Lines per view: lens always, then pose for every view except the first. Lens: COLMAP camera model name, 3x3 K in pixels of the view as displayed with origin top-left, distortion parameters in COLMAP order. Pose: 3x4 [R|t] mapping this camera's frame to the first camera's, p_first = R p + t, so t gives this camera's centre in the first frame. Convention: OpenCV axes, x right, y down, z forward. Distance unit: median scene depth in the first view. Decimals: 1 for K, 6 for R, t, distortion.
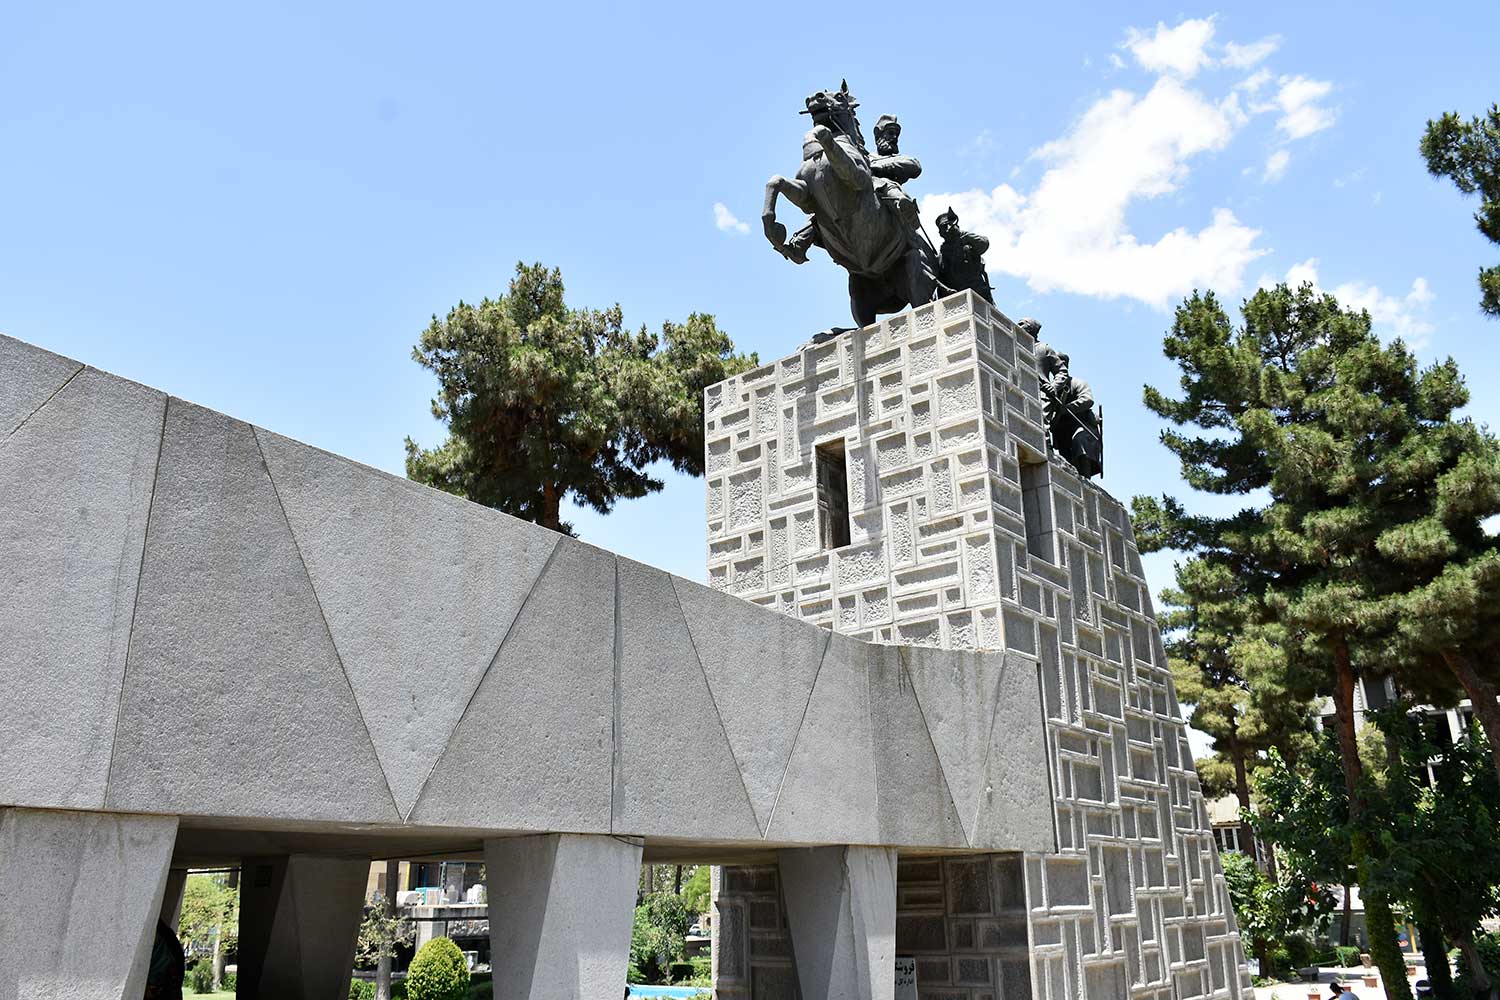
lens RADIAL K [[1153.1, 0, 746.4], [0, 1153.1, 508.3], [0, 0, 1]] dist [-0.019524, -0.000580]
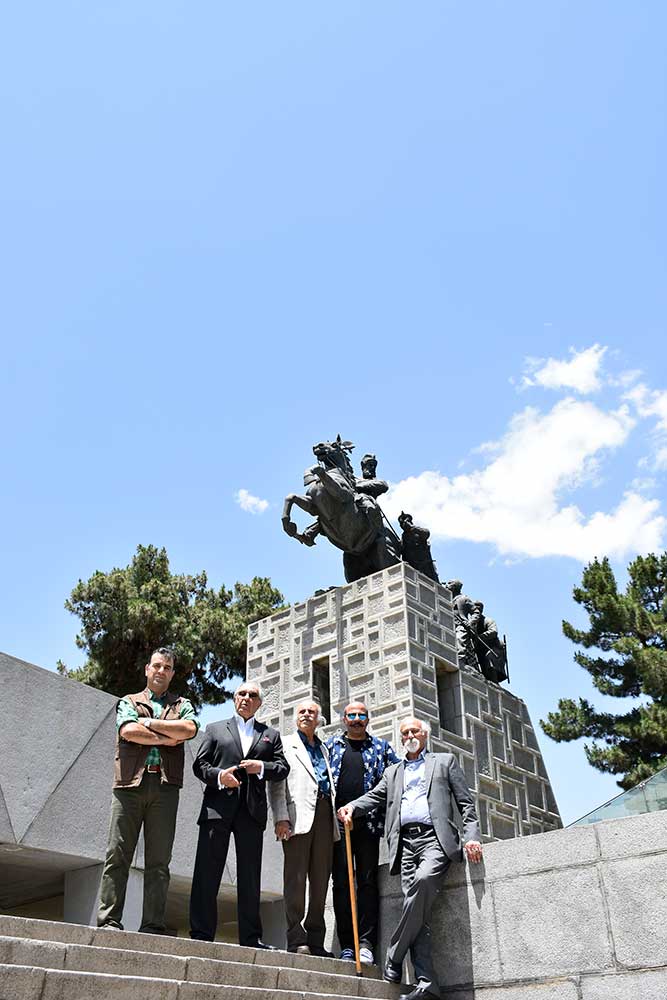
lens RADIAL K [[919.2, 0, 342.0], [0, 919.2, 497.9], [0, 0, 1]] dist [-0.017506, 0.001572]
pose [[0.999943, -0.007265, -0.007803, 0.105843], [0.005112, 0.968979, -0.247091, 0.037664], [0.009356, 0.247038, 0.968961, -0.253570]]
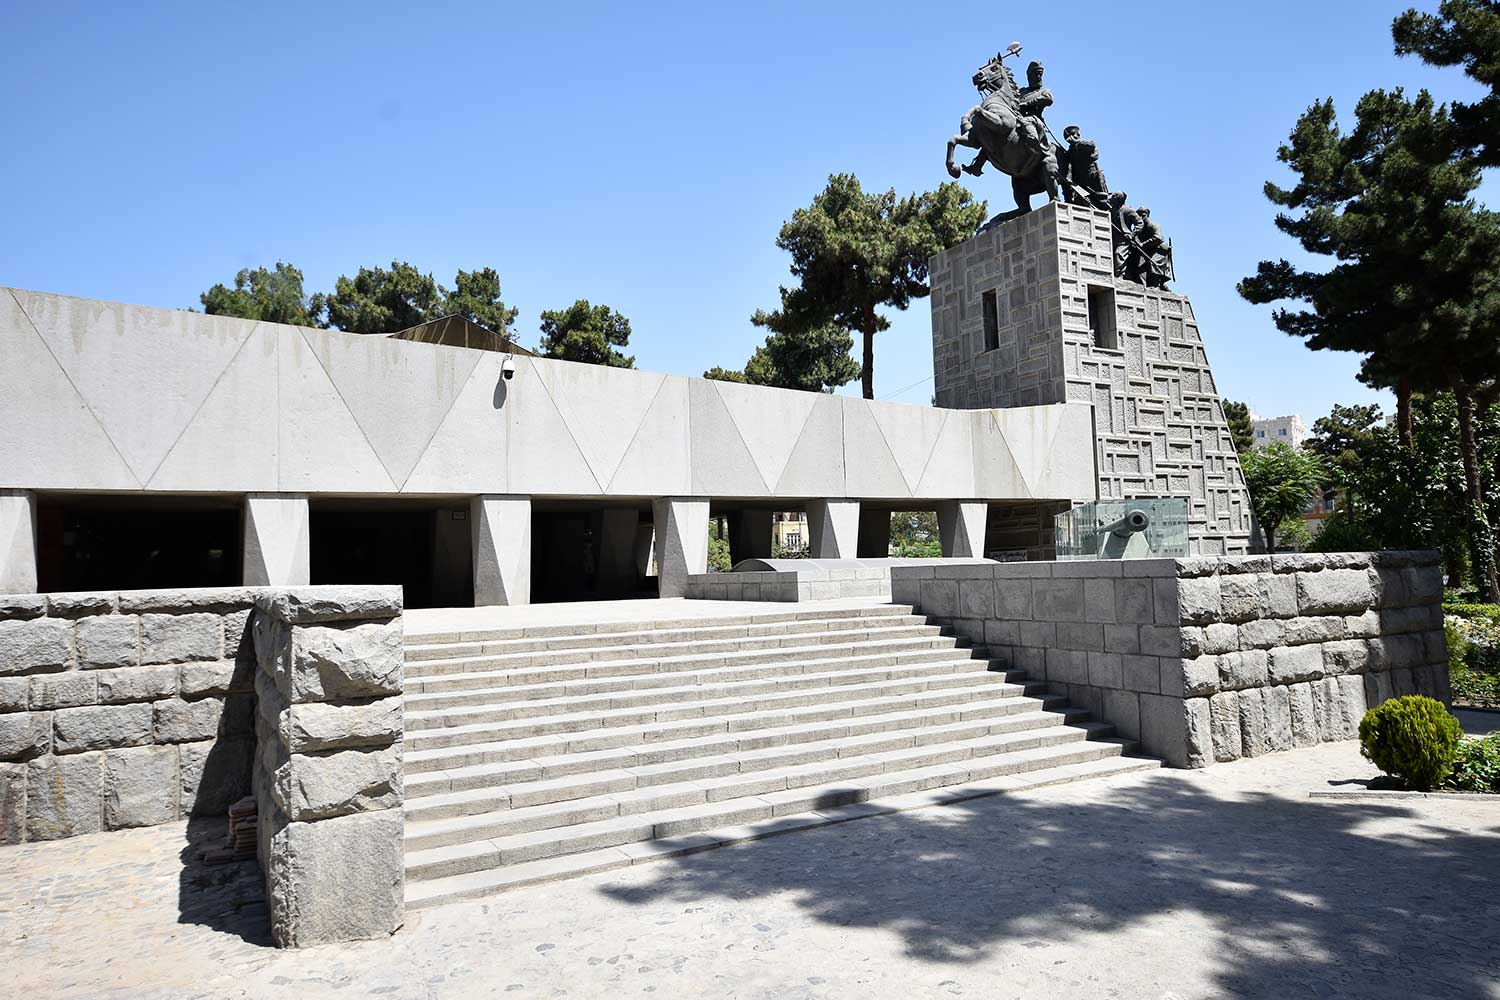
lens RADIAL K [[1000.7, 0, 750.4], [0, 1000.7, 509.4], [0, 0, 1]] dist [0.008351, 0.033762]
pose [[0.931248, -0.034365, -0.362763, 0.270067], [0.133030, 0.958890, 0.250664, -0.164666], [0.339236, -0.281688, 0.897536, -0.634332]]
